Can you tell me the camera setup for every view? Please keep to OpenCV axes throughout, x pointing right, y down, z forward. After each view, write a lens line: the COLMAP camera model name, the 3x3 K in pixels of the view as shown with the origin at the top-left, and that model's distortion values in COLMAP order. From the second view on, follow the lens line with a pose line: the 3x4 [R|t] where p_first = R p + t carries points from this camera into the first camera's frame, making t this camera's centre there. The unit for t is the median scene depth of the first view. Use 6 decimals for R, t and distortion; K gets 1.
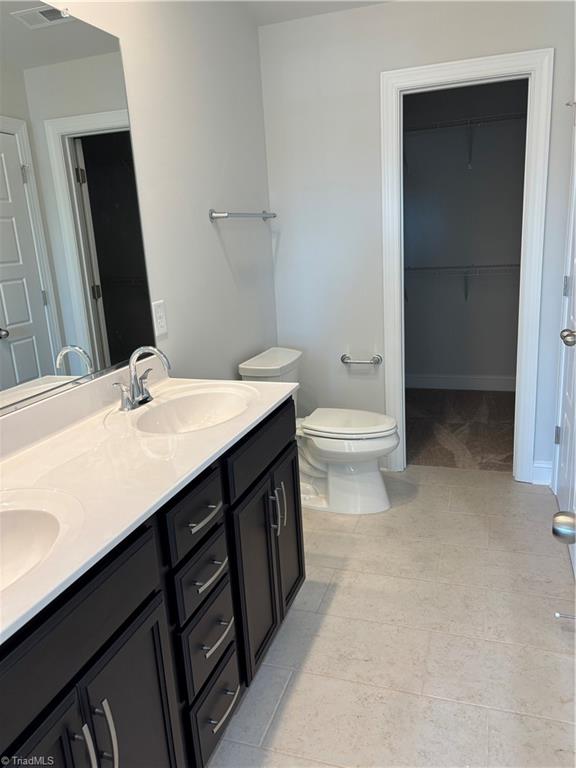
lens RADIAL K [[576.1, 0, 294.2], [0, 576.1, 382.9], [0, 0, 1]] dist [0.057941, 0.004263]
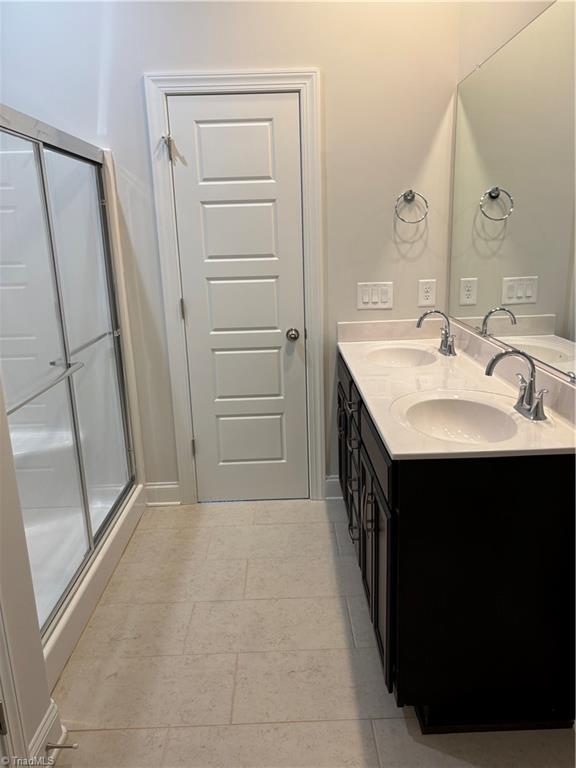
lens RADIAL K [[576.1, 0, 292.9], [0, 576.1, 382.1], [0, 0, 1]] dist [0.057941, 0.004263]
pose [[-0.938420, 0.169126, -0.301270, 0.354819], [-0.001713, 0.869705, 0.493568, -0.469372], [0.345491, 0.463691, -0.815860, 1.652899]]
